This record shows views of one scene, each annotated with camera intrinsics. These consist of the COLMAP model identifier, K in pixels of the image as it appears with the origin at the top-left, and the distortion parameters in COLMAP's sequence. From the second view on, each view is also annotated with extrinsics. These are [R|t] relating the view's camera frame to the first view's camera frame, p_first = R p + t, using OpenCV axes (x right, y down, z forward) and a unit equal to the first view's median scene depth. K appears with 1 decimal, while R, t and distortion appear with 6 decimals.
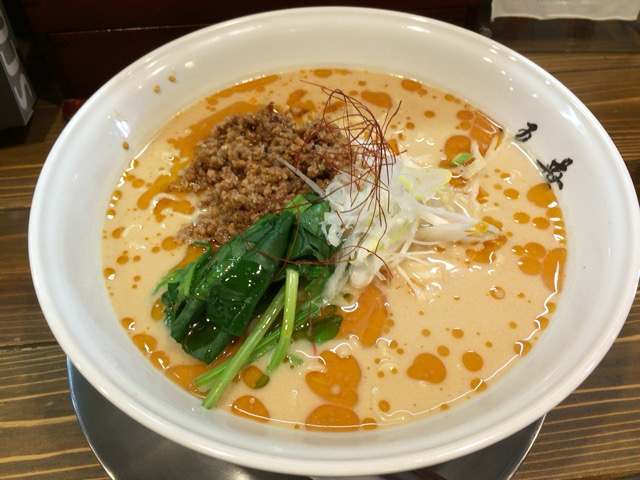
lens RADIAL K [[551.7, 0, 294.6], [0, 551.7, 240.4], [0, 0, 1]] dist [0.083171, -0.139475]
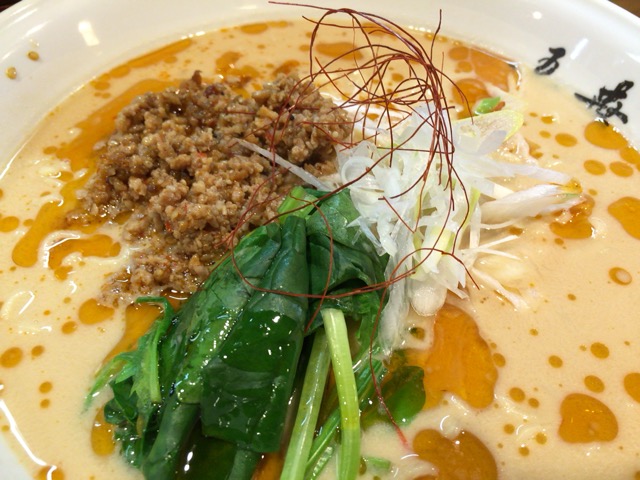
lens RADIAL K [[551.7, 0, 294.6], [0, 551.7, 240.4], [0, 0, 1]] dist [0.083171, -0.139475]
pose [[0.954245, -0.192076, 0.229181, -0.139419], [0.201399, 0.979348, -0.017782, -0.013788], [-0.221033, 0.063126, 0.973221, 0.375698]]
